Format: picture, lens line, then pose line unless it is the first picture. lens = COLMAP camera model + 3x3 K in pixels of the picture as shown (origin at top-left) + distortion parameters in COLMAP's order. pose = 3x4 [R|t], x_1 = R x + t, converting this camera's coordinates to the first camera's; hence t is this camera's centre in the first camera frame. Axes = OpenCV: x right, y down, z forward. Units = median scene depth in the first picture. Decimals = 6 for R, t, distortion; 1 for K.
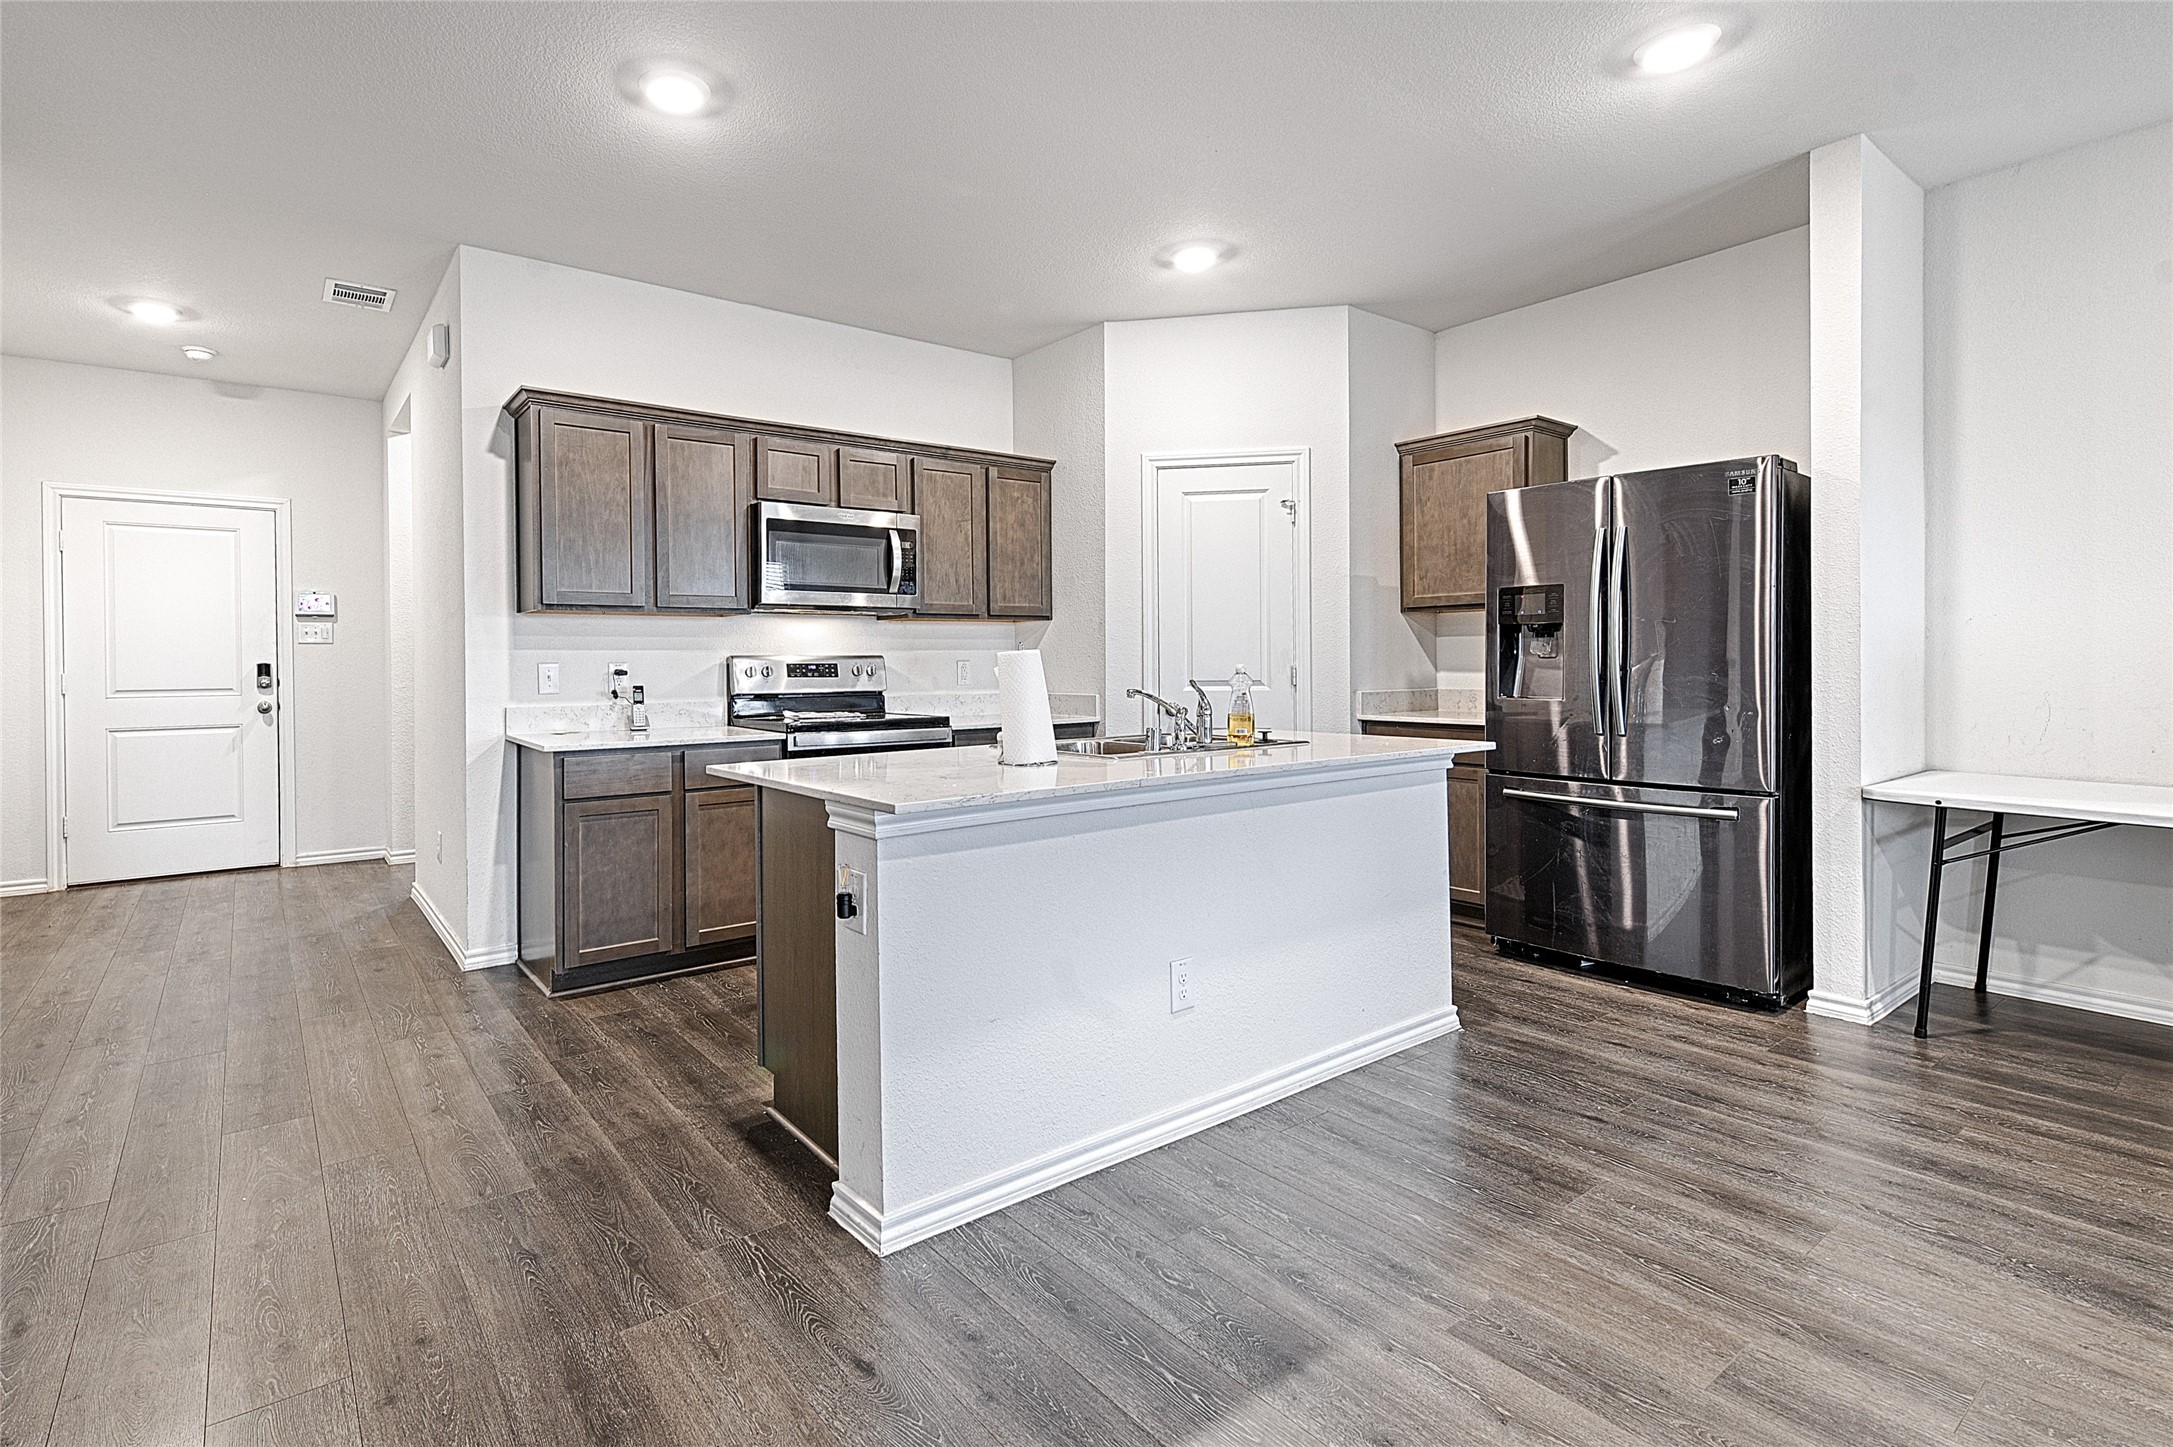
lens RADIAL K [[1025.5, 0, 1011.5], [0, 1025.5, 674.4], [0, 0, 1]] dist [0.006110, -0.000429]
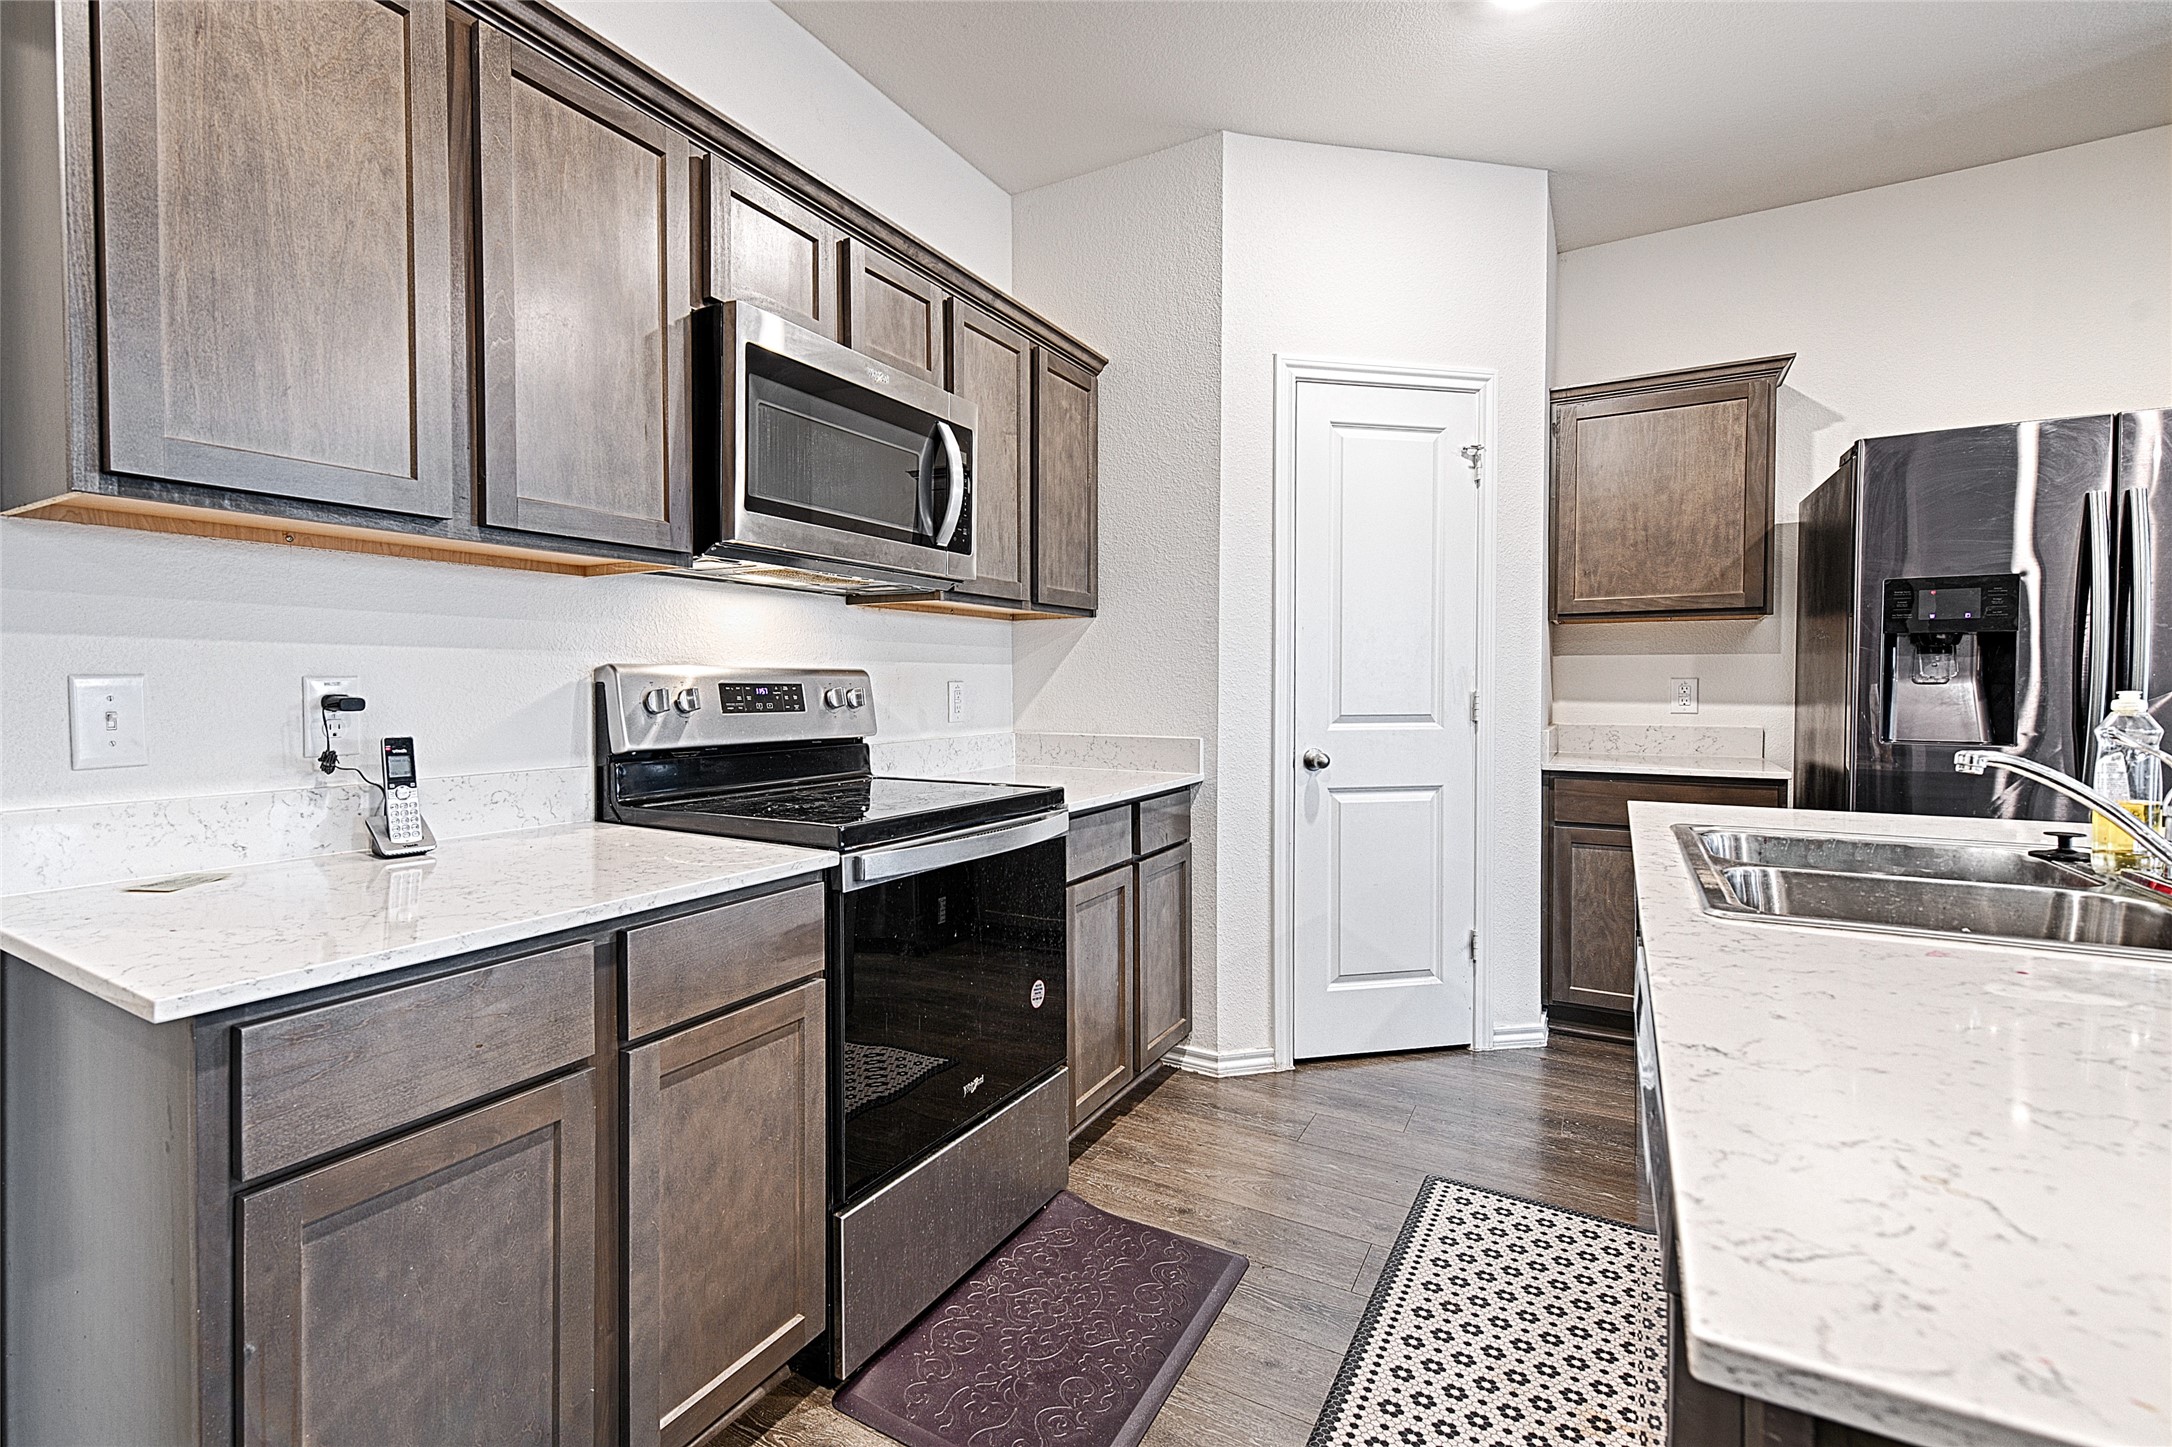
lens RADIAL K [[991.0, 0, 1004.4], [0, 991.0, 707.5], [0, 0, 1]] dist [0.005800, -0.000730]
pose [[0.930224, -0.000726, 0.366992, -0.269730], [-0.002744, 0.999956, 0.008933, -0.003917], [-0.366982, -0.009317, 0.930181, 0.535436]]
